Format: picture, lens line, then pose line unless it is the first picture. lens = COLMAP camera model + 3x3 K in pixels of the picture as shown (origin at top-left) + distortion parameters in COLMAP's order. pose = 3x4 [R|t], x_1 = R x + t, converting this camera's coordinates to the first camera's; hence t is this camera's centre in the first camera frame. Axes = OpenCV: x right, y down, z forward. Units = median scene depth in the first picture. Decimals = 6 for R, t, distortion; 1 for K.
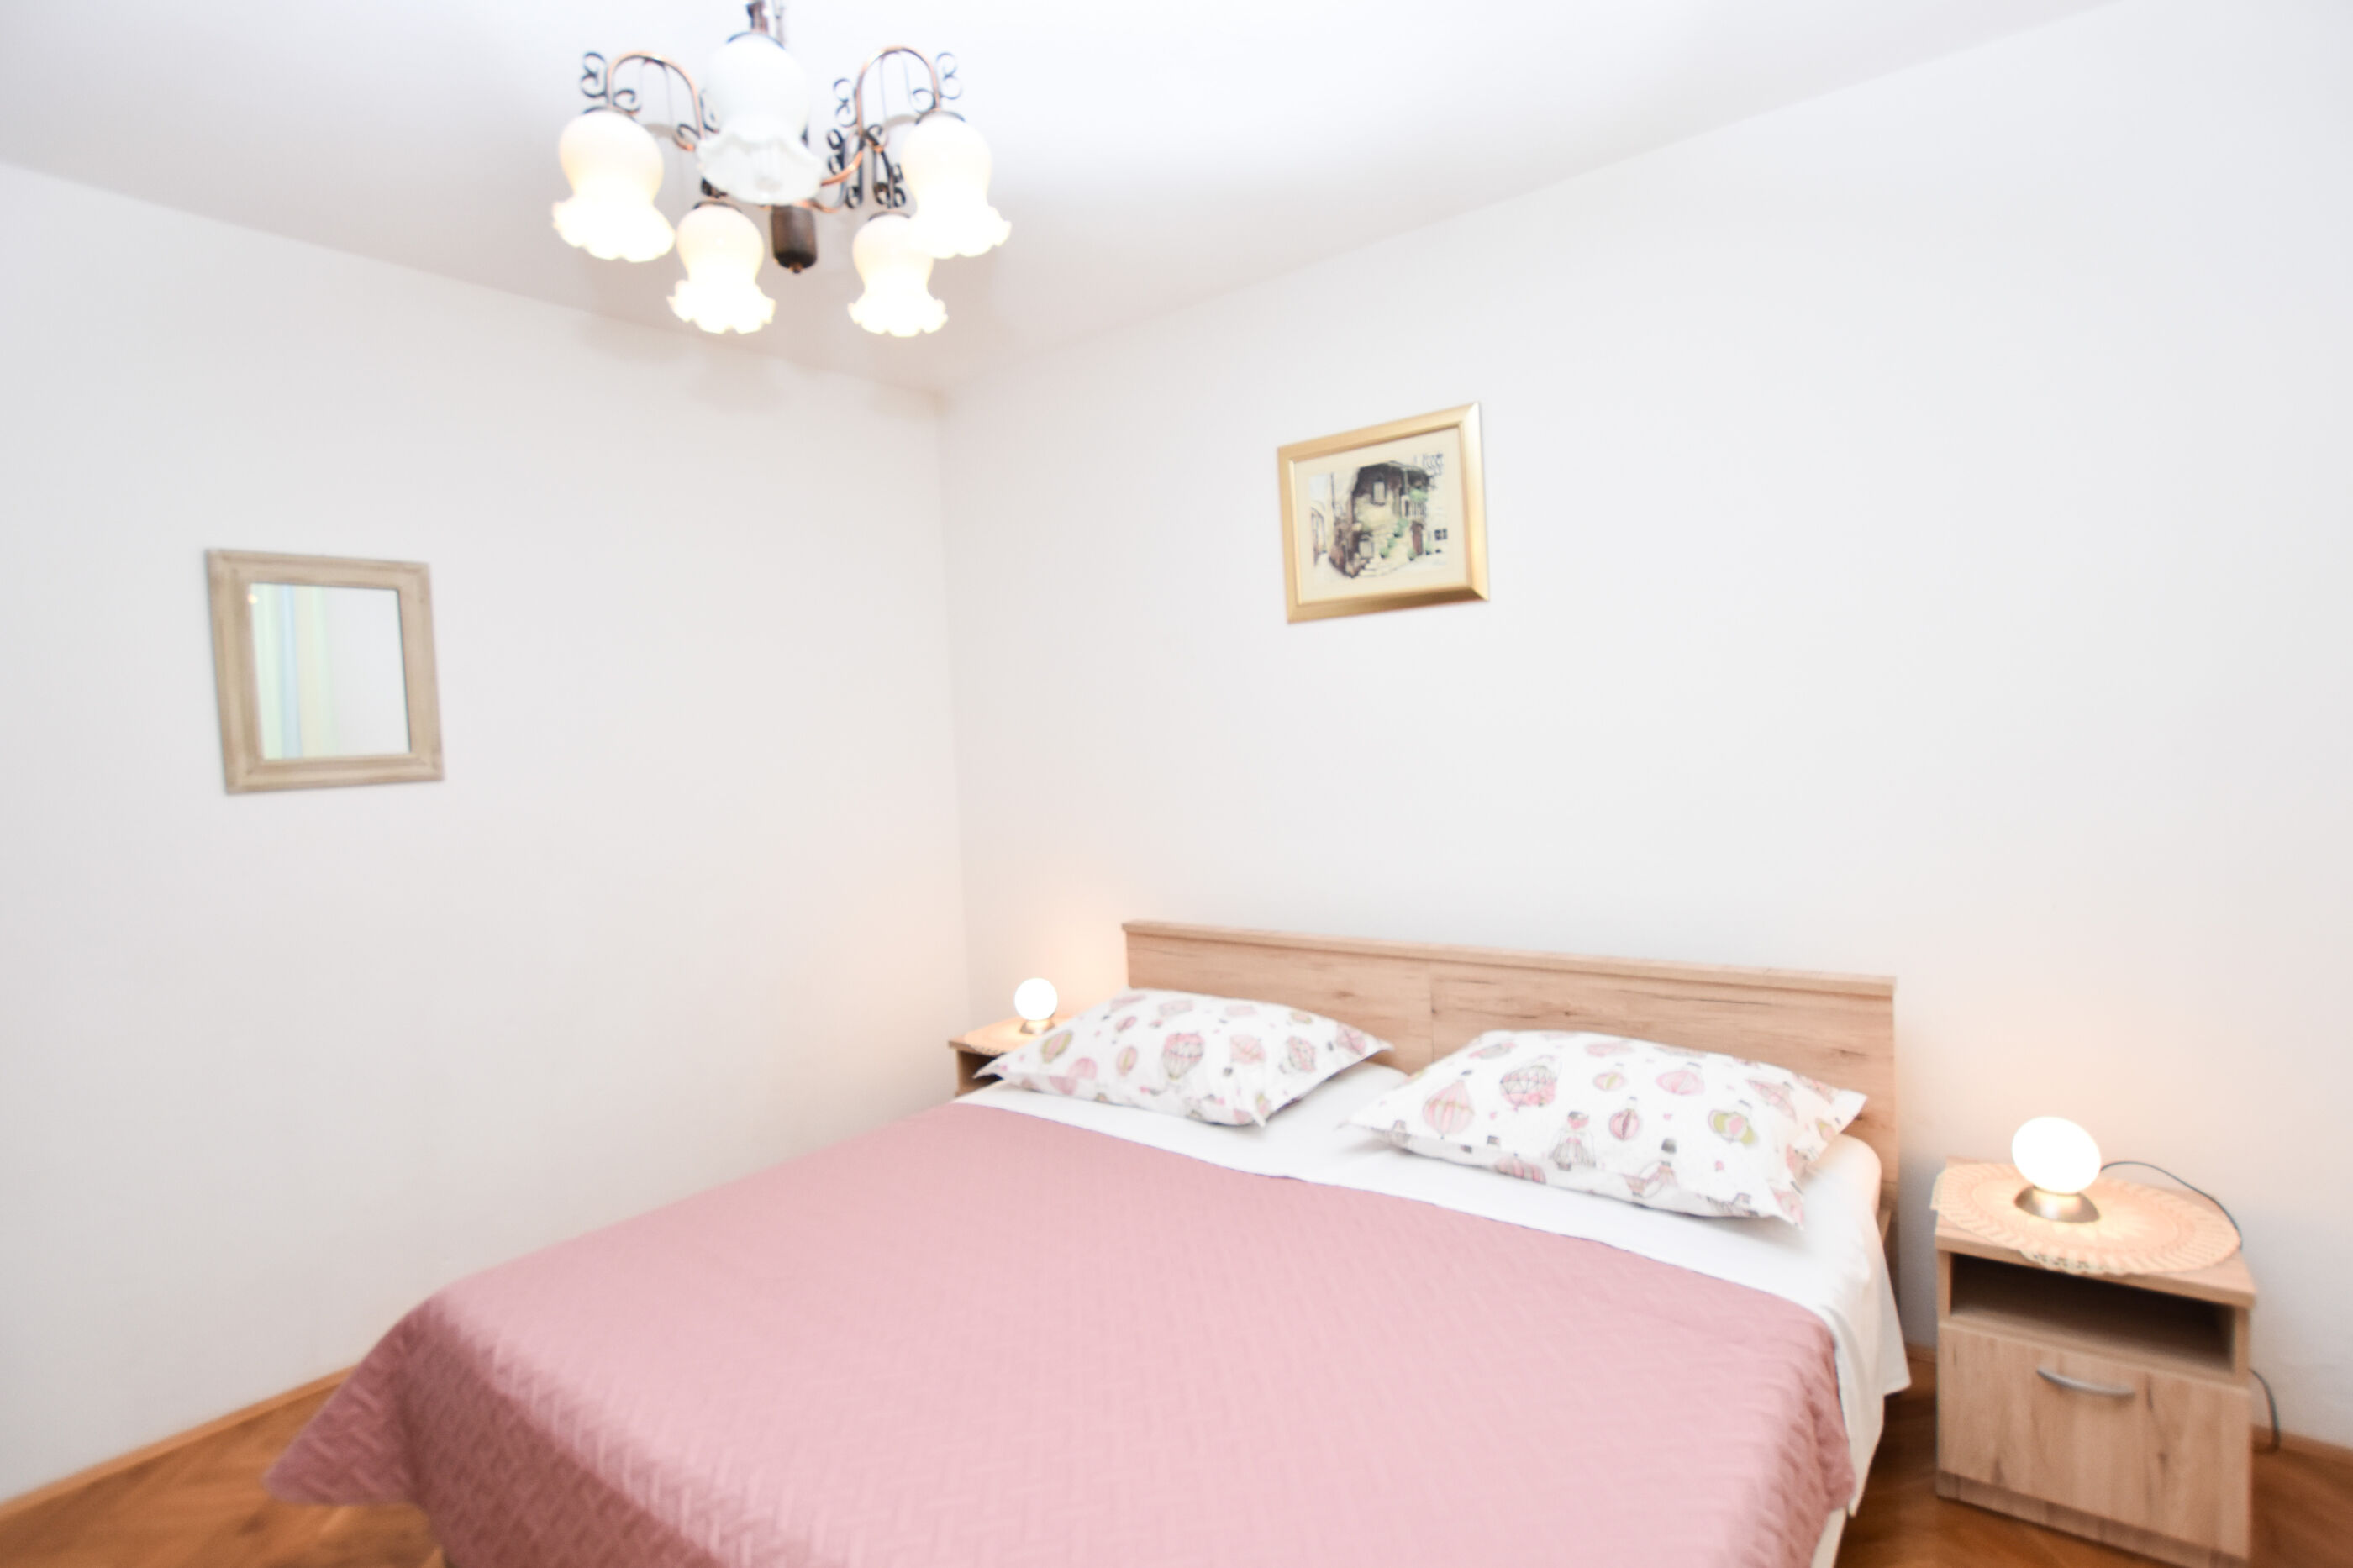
lens RADIAL K [[1109.1, 0, 1176.5], [0, 1109.1, 784.0], [0, 0, 1]] dist [-0.031217, 0.001465]
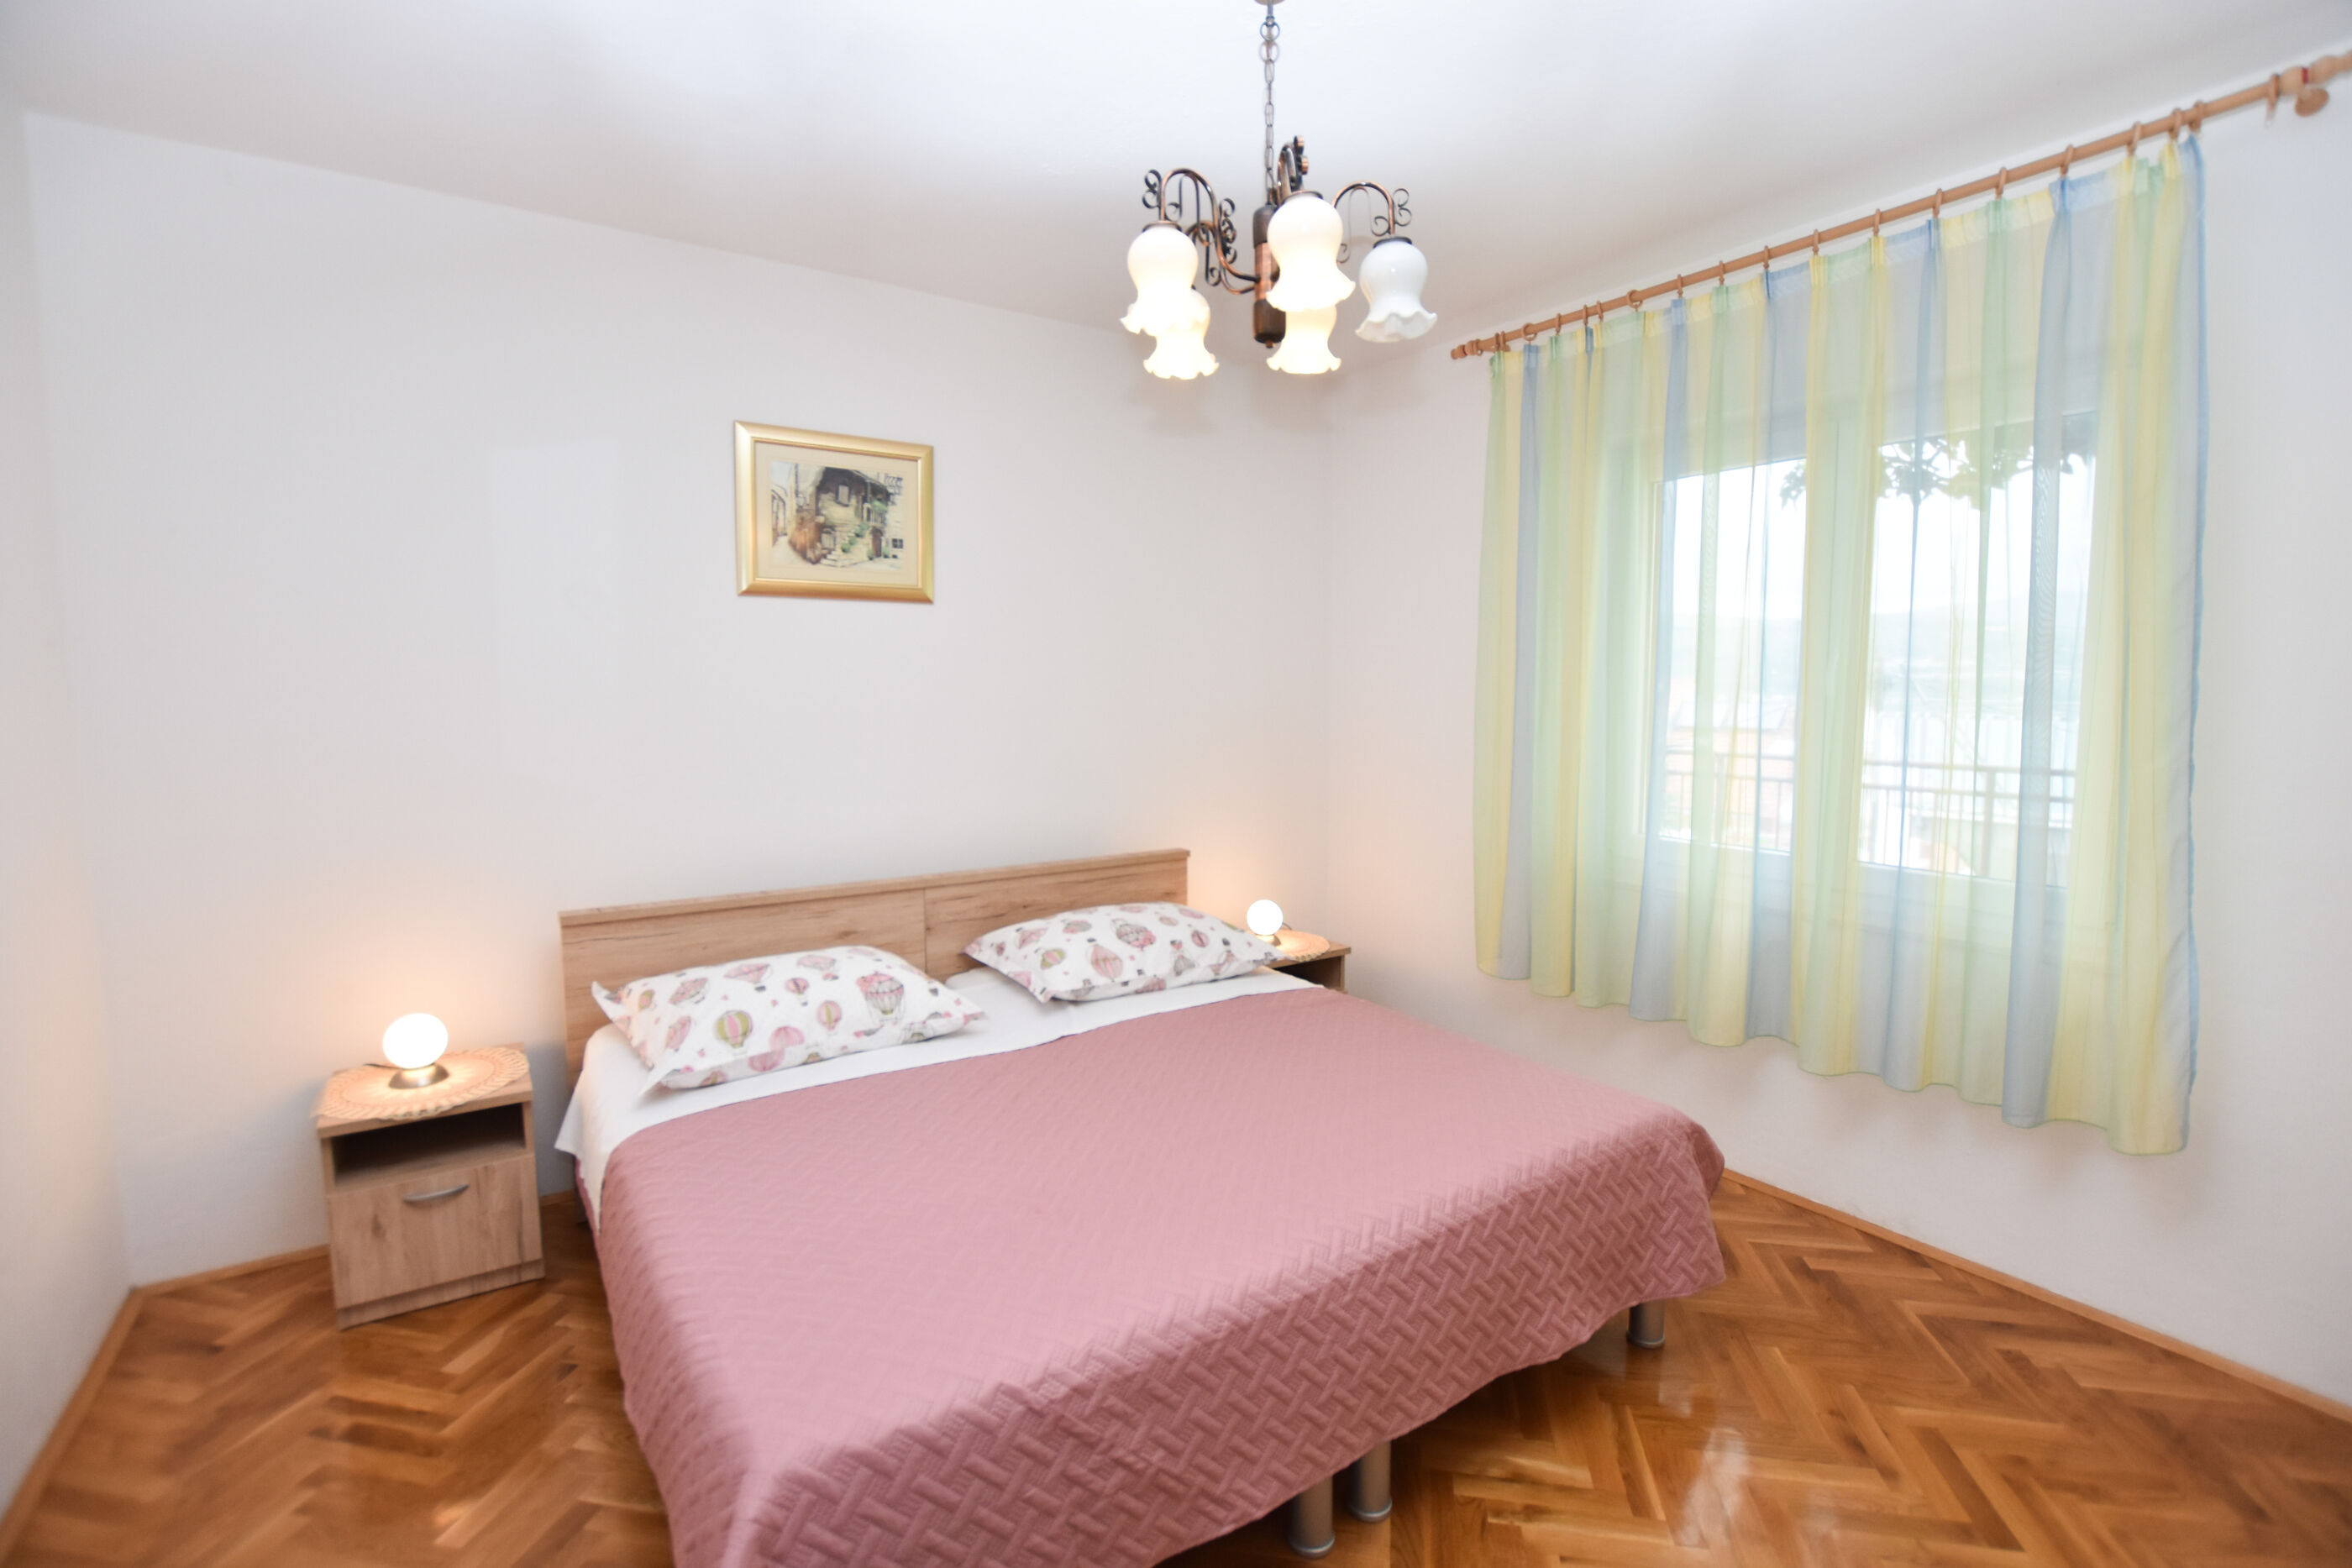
lens RADIAL K [[1060.4, 0, 1179.3], [0, 1060.4, 775.7], [0, 0, 1]] dist [-0.026409, 0.000635]
pose [[0.316499, -0.031982, 0.948053, -0.911661], [0.022754, 0.999400, 0.026118, 0.008919], [-0.948320, 0.013305, 0.317037, 0.394192]]
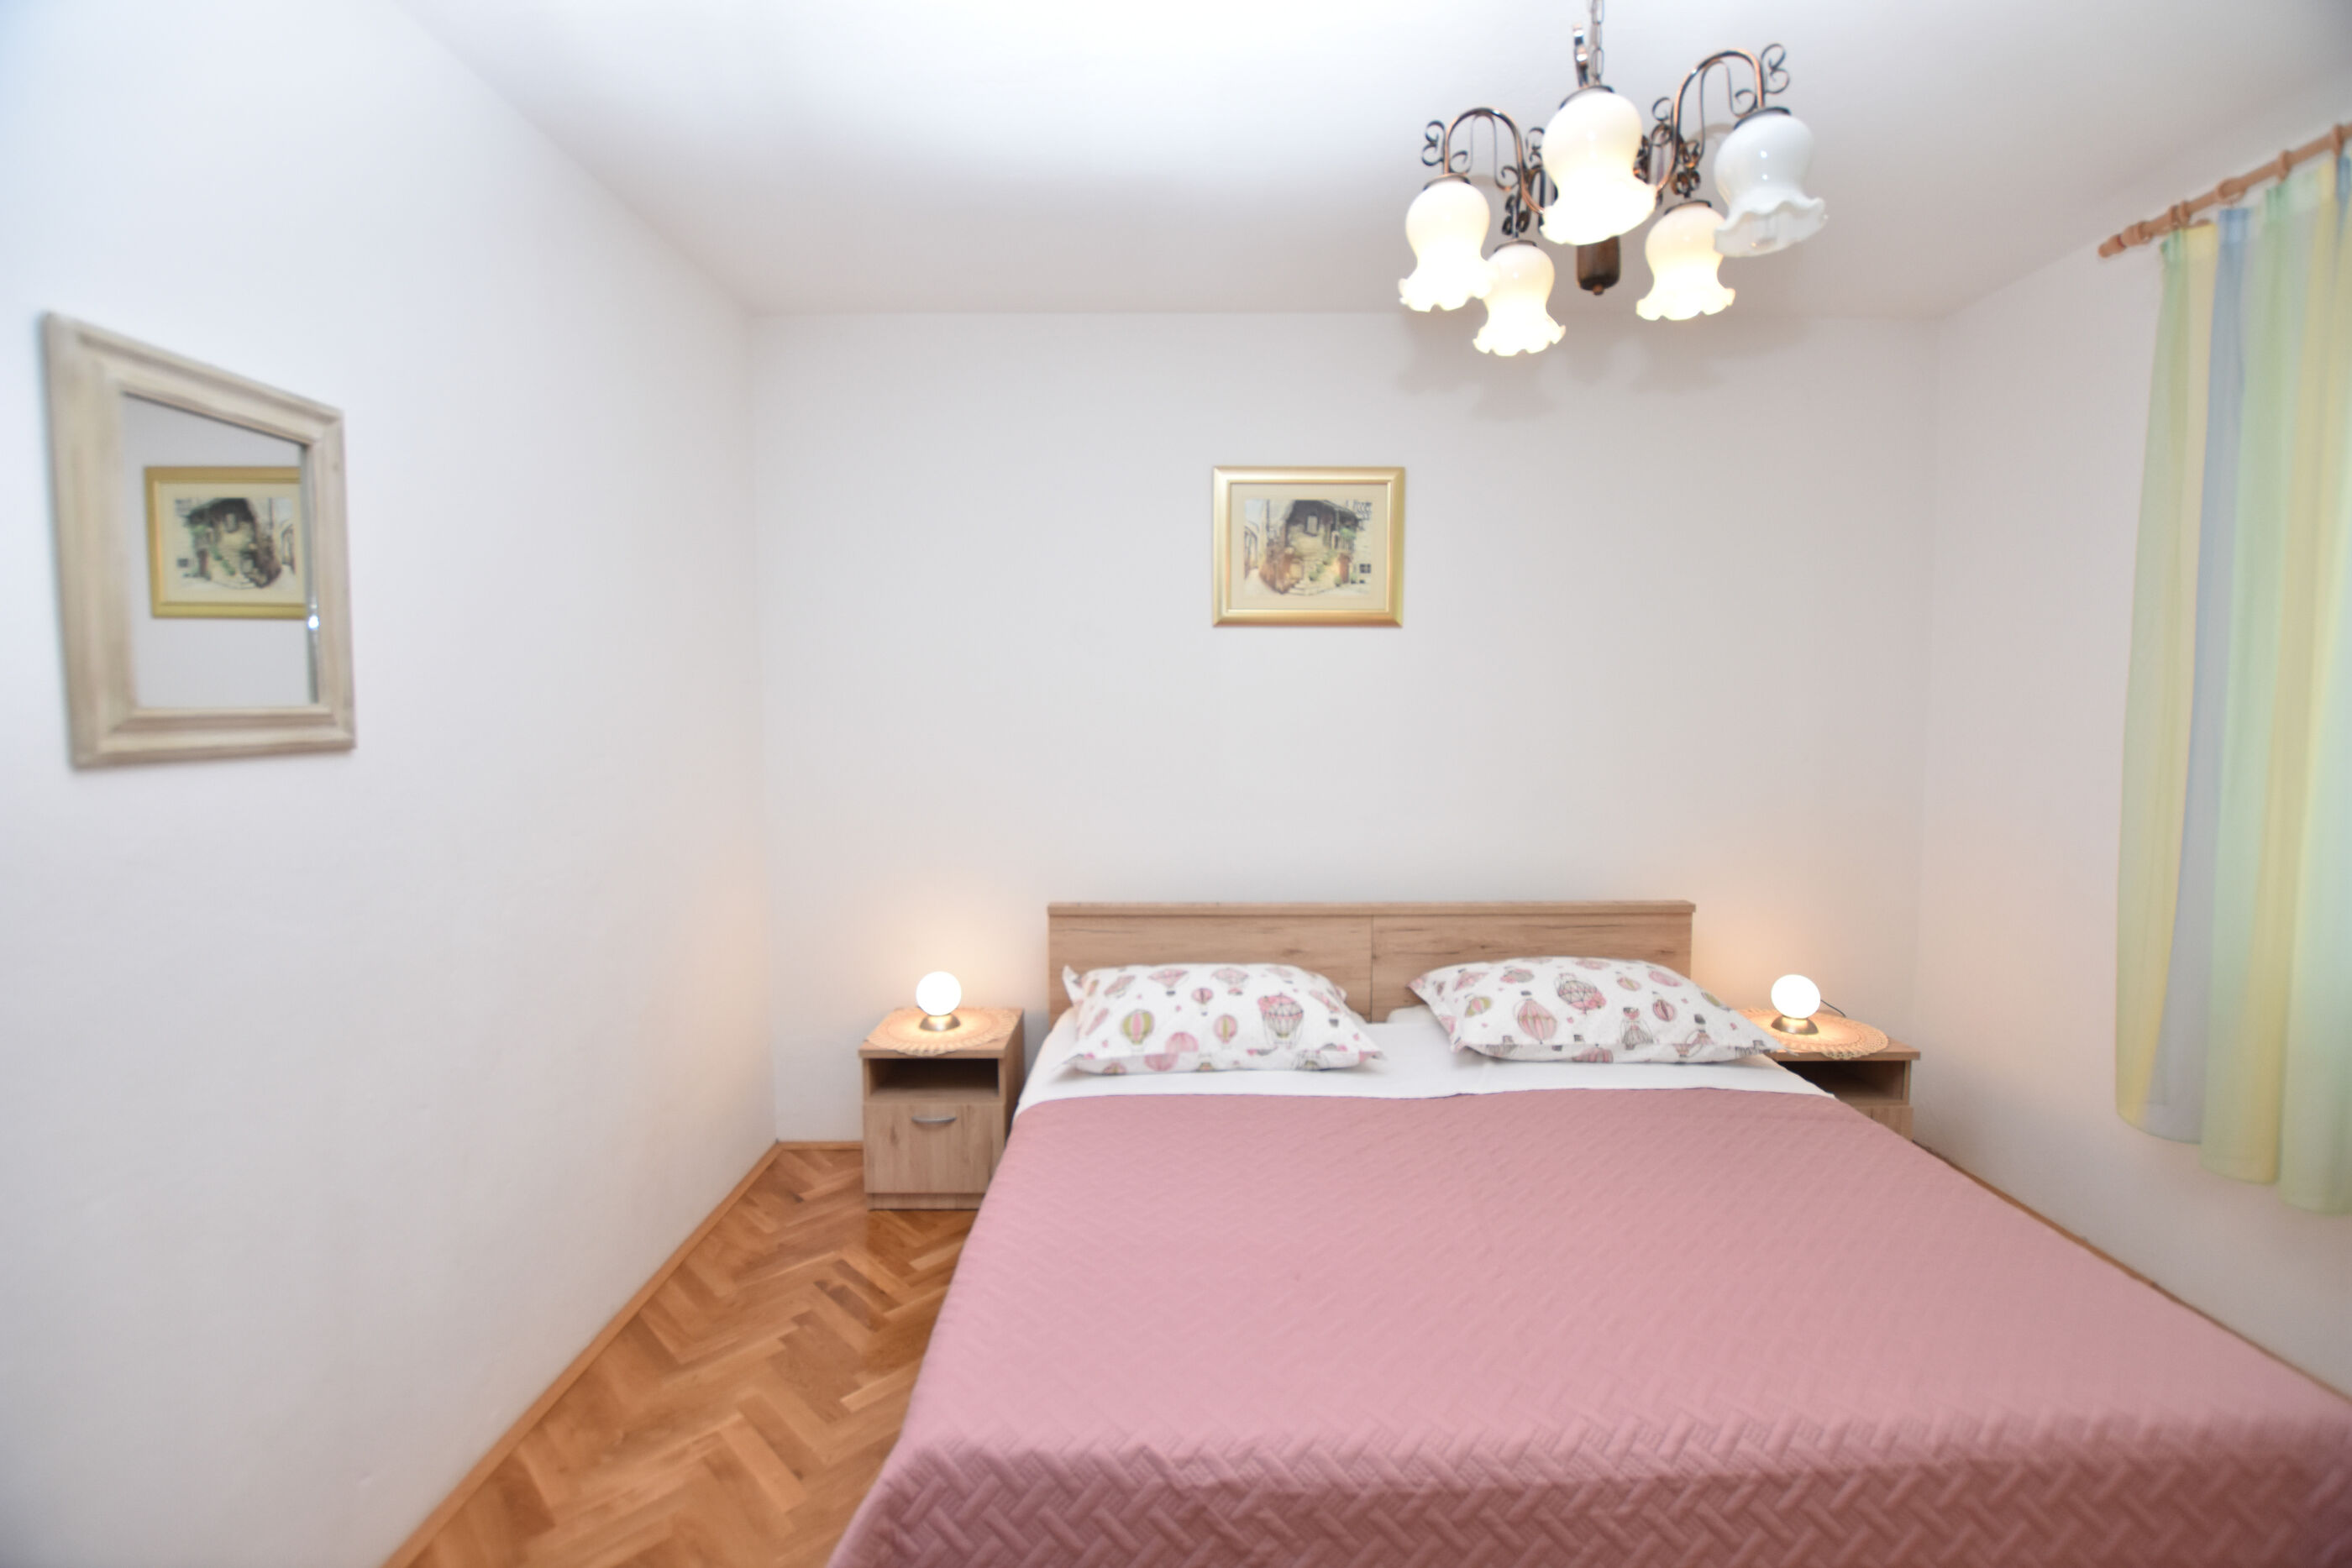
lens RADIAL K [[1038.1, 0, 1180.3], [0, 1038.1, 776.6], [0, 0, 1]] dist [-0.032202, 0.004800]
pose [[0.793996, 0.008396, 0.607865, -0.724000], [-0.012622, 0.999917, 0.002675, 0.005201], [-0.607792, -0.009797, 0.794036, 0.246983]]
